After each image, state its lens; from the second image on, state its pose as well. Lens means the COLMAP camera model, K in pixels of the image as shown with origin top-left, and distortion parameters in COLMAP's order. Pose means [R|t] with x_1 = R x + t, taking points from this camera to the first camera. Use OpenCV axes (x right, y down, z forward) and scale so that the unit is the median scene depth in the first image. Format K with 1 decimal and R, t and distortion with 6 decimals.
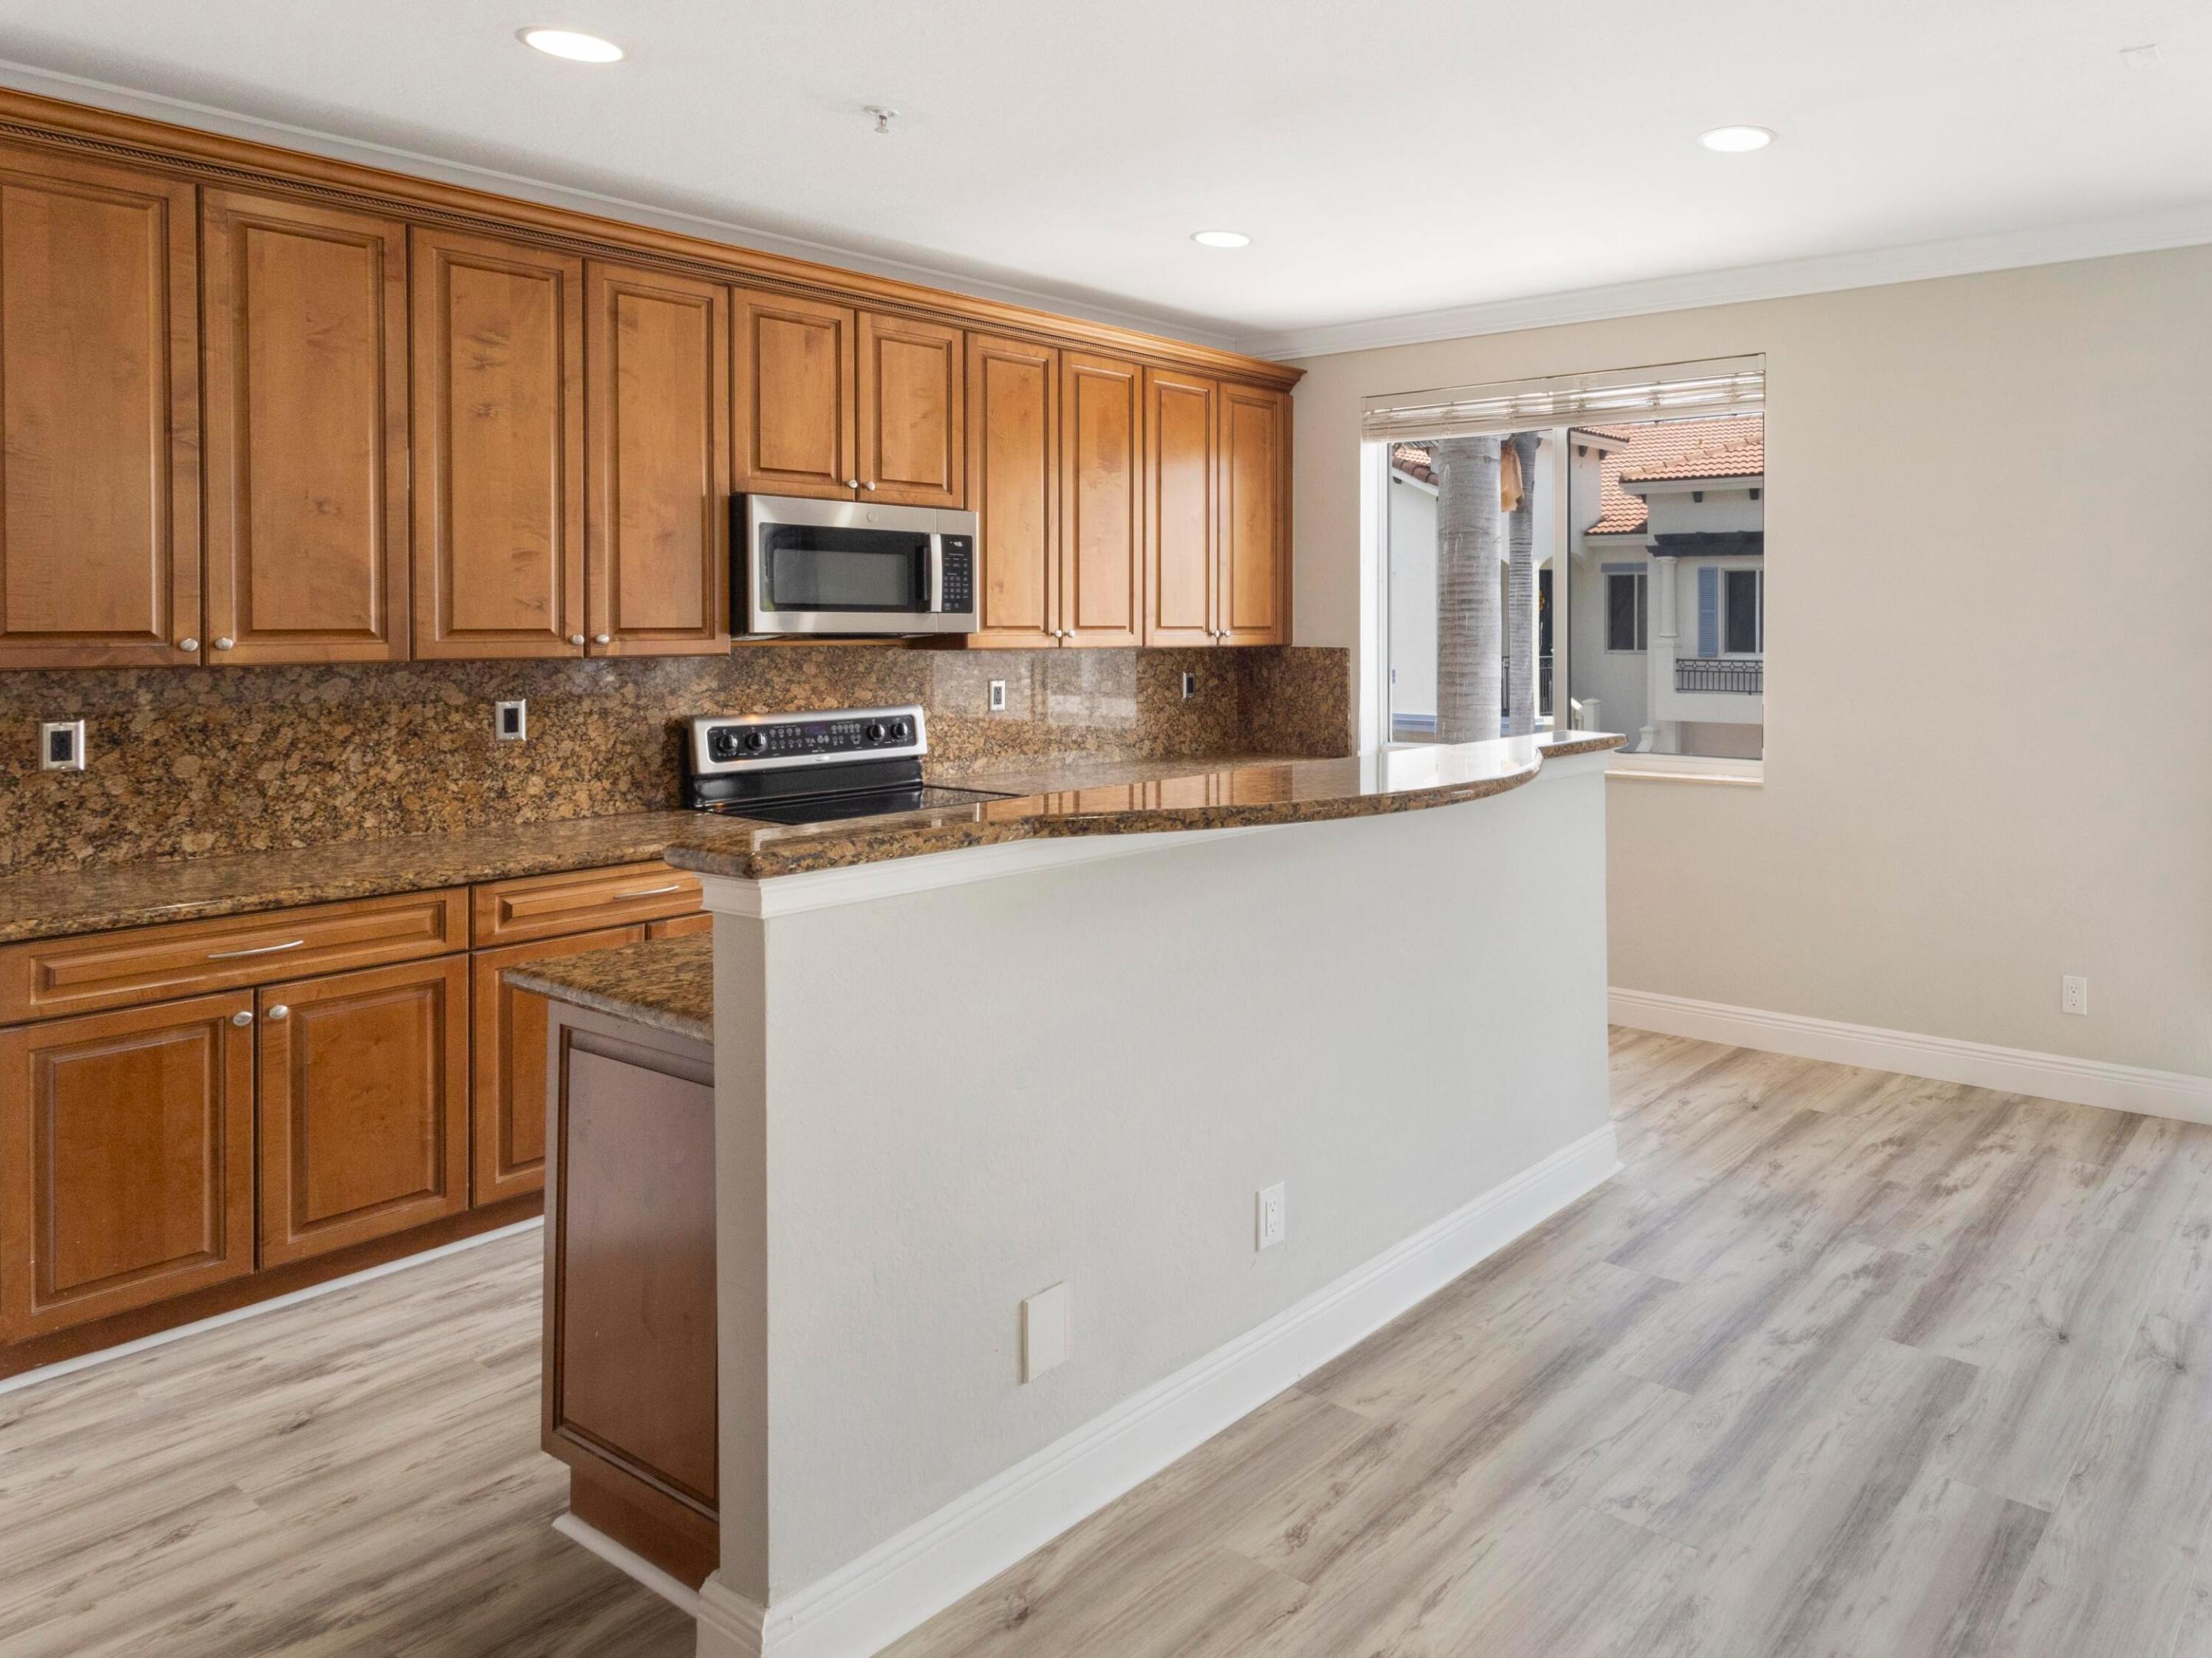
lens RADIAL K [[1469.4, 0, 1540.9], [0, 1469.4, 629.8], [0, 0, 1]] dist [0.005641, 0.002849]
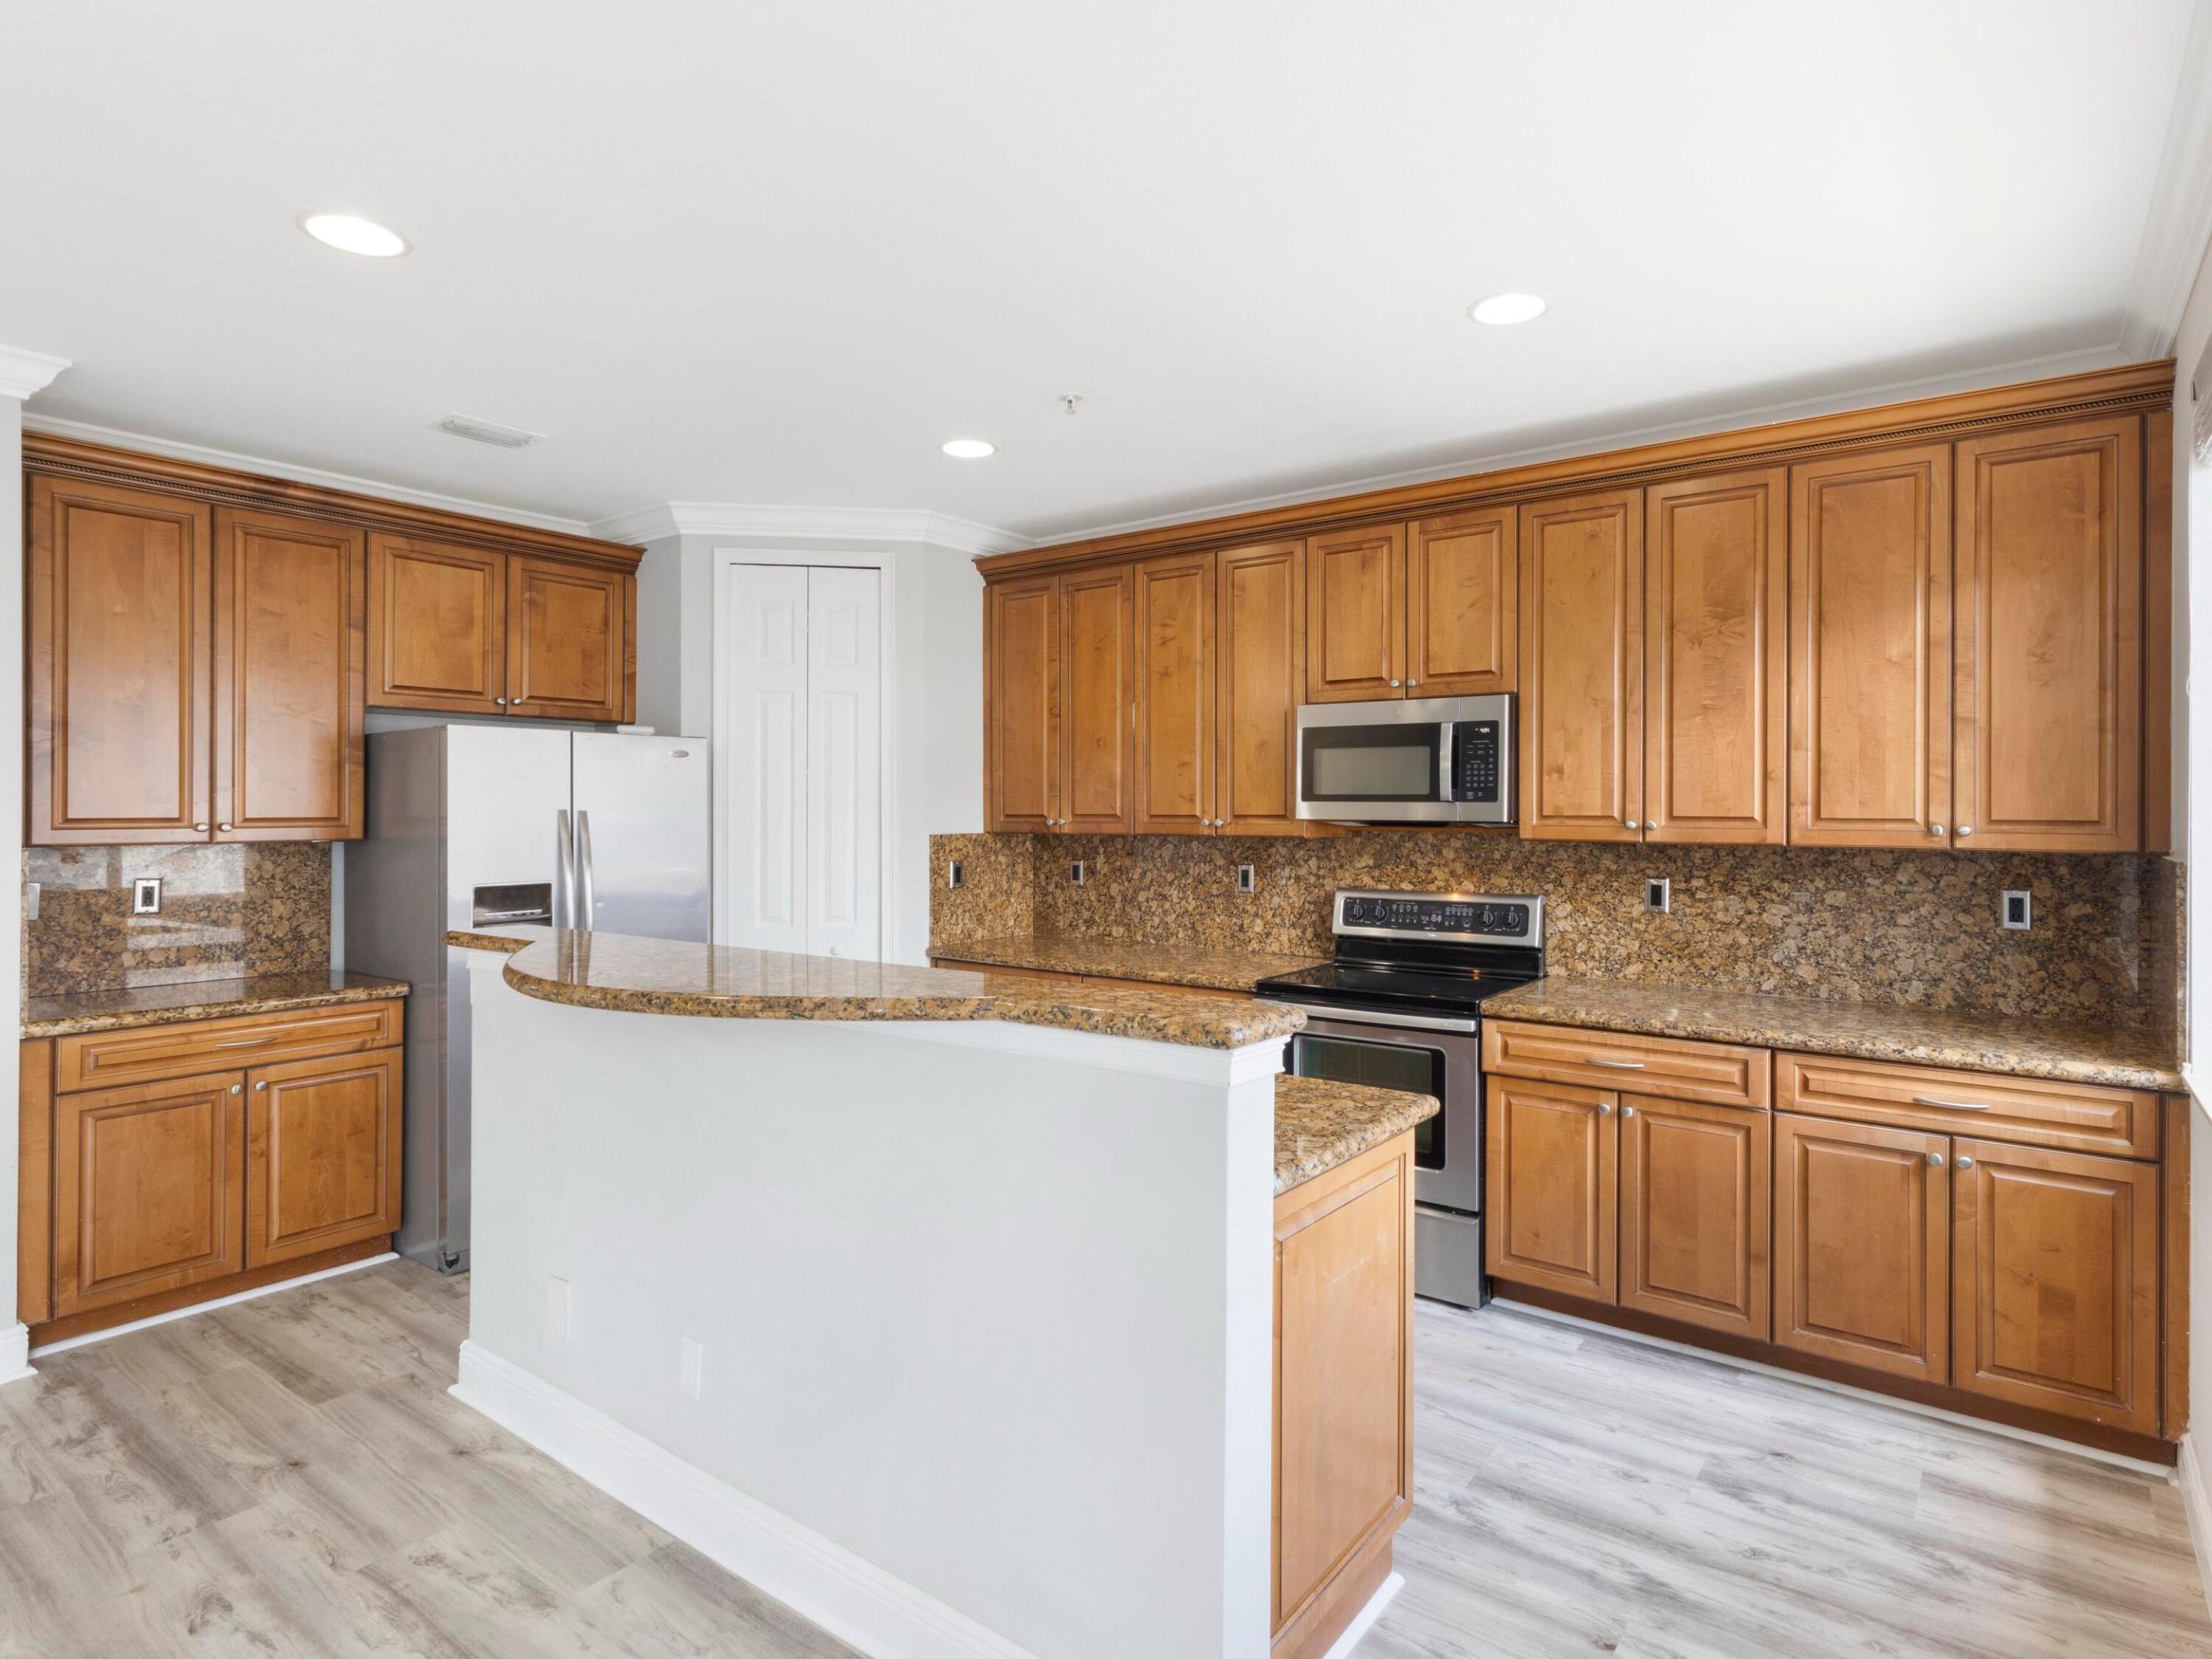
lens RADIAL K [[1187.8, 0, 1162.0], [0, 1187.8, 803.0], [0, 0, 1]] dist [0.002157, 0.001849]
pose [[-0.058804, -0.004985, -0.998257, 0.466836], [-0.007518, 0.999961, -0.004550, -0.006436], [0.998241, 0.007238, -0.058839, 0.985094]]
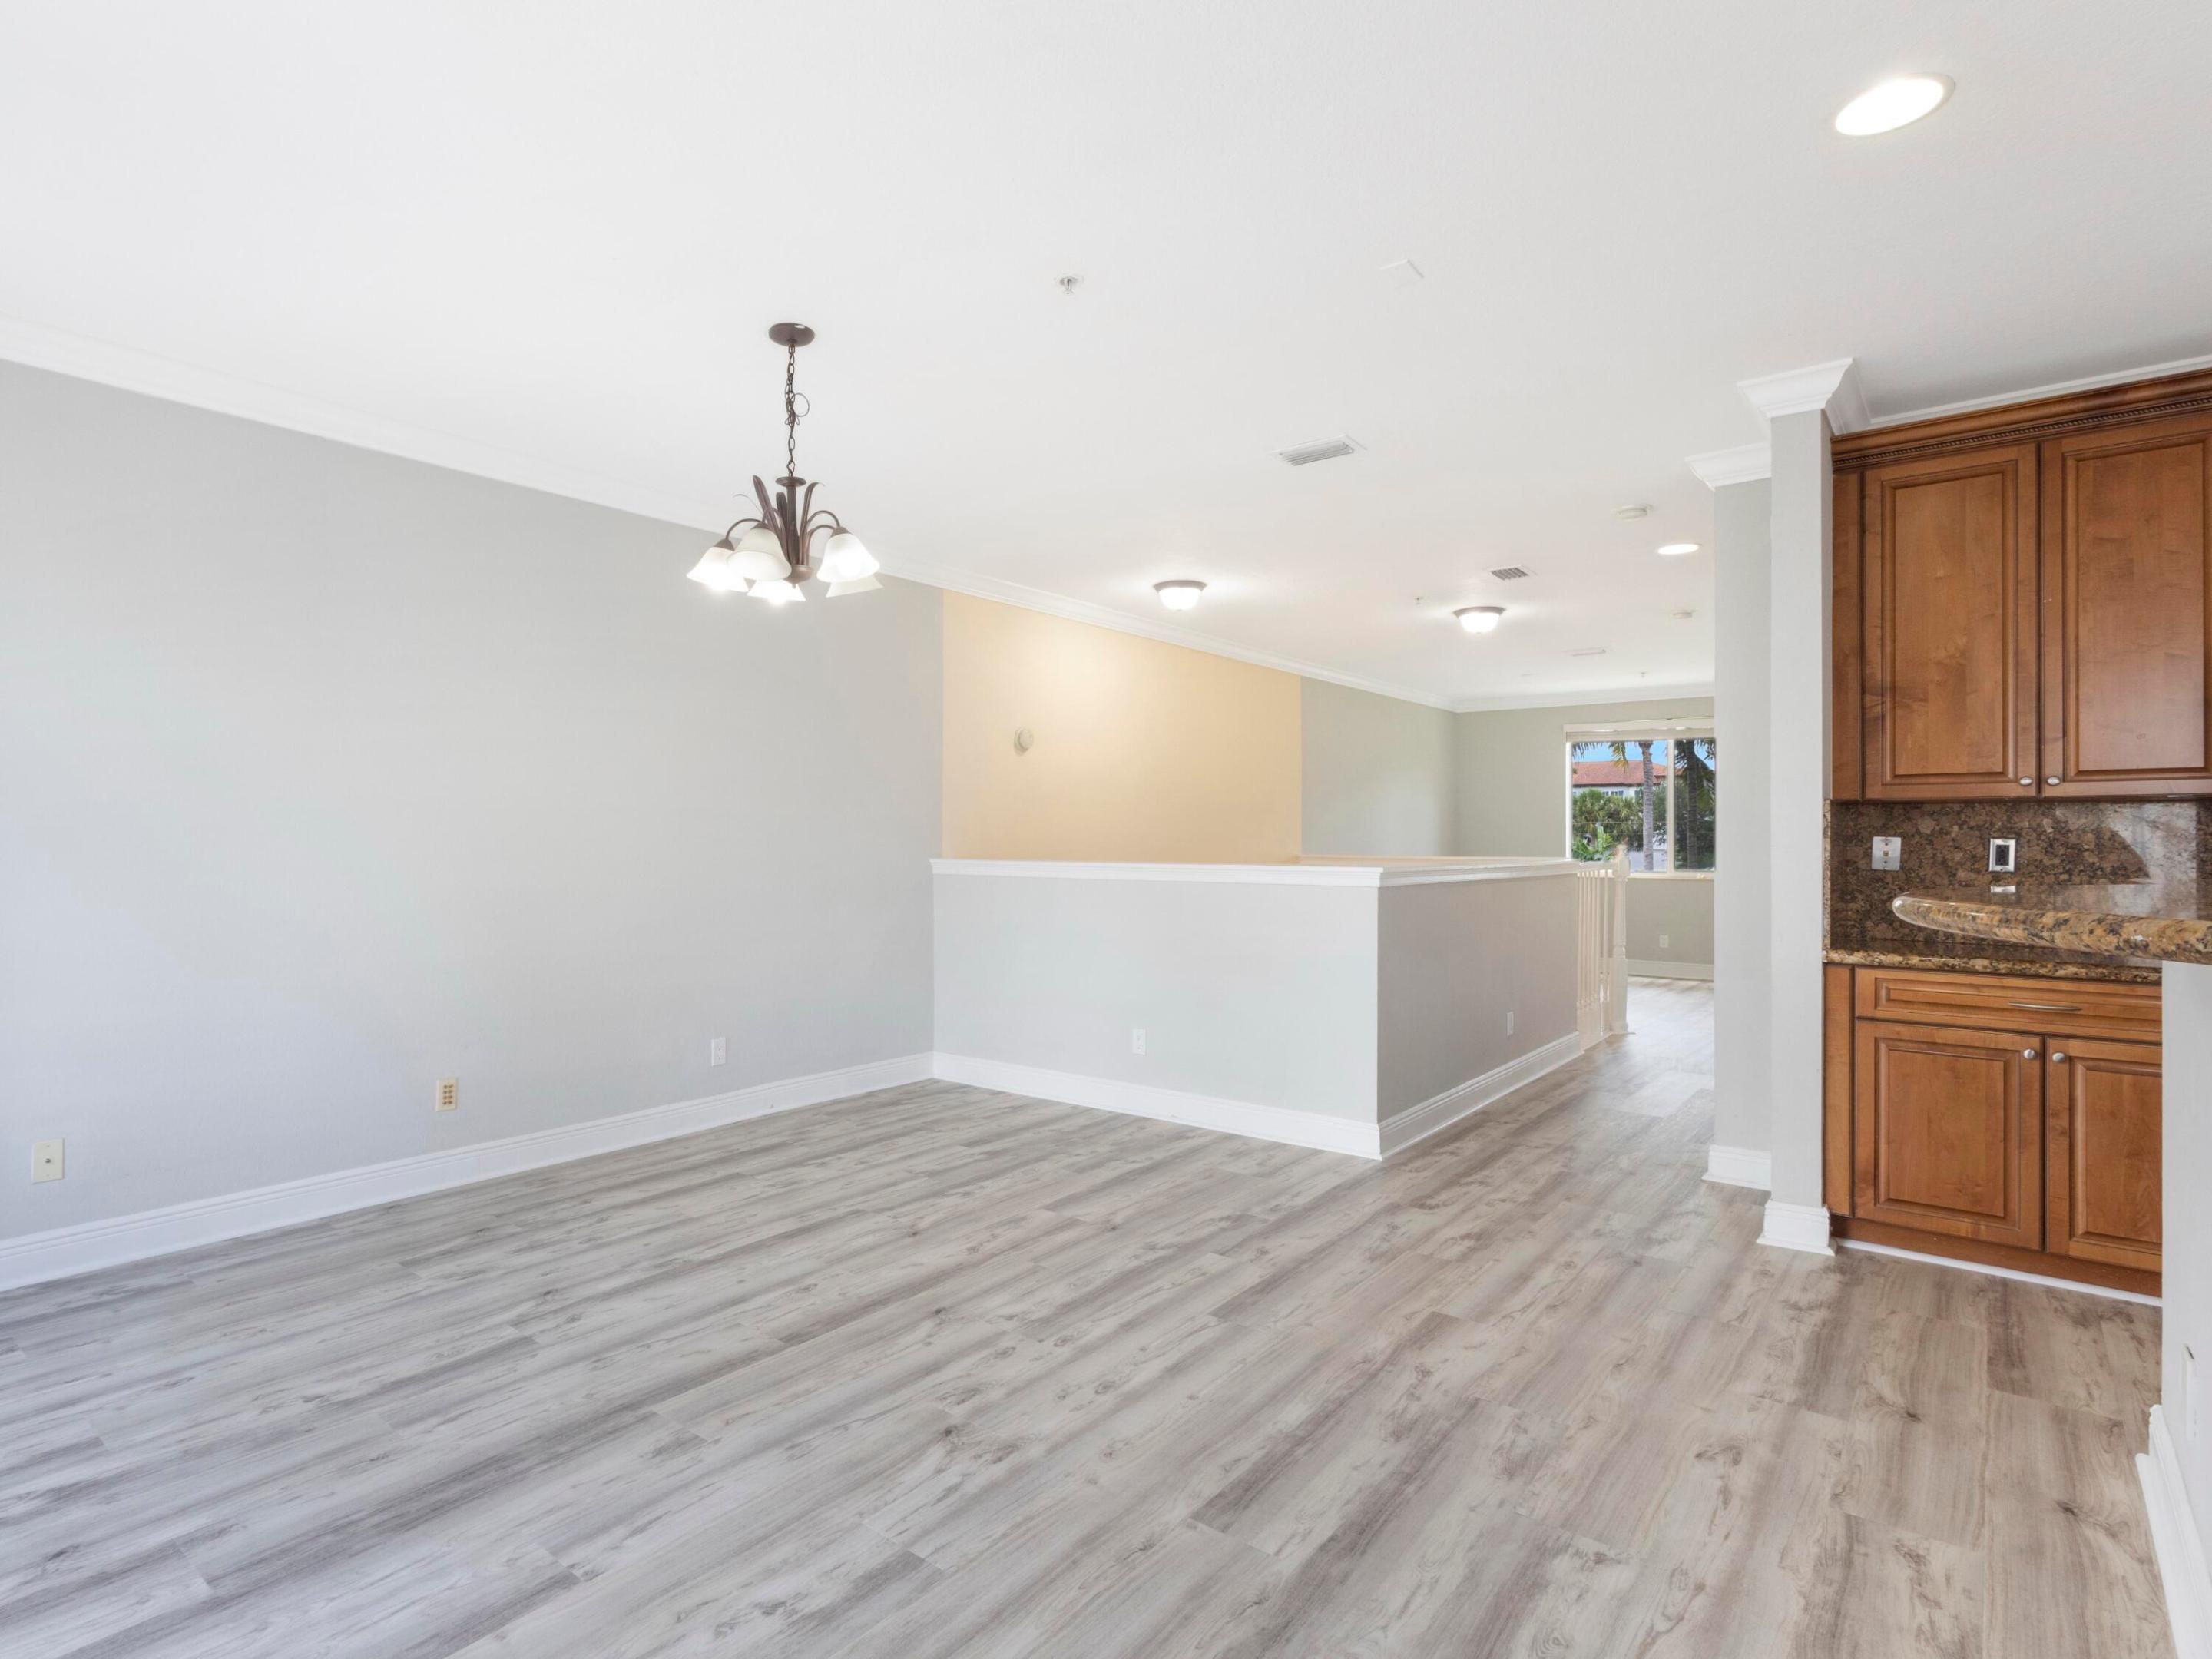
lens RADIAL K [[1145.7, 0, 1001.8], [0, 1145.7, 837.5], [0, 0, 1]] dist [-0.002985, 0.001612]
pose [[-0.989816, -0.000397, 0.142352, 0.222439], [0.000570, 0.999977, 0.006752, 0.049723], [-0.142352, 0.006764, -0.989793, 1.140963]]
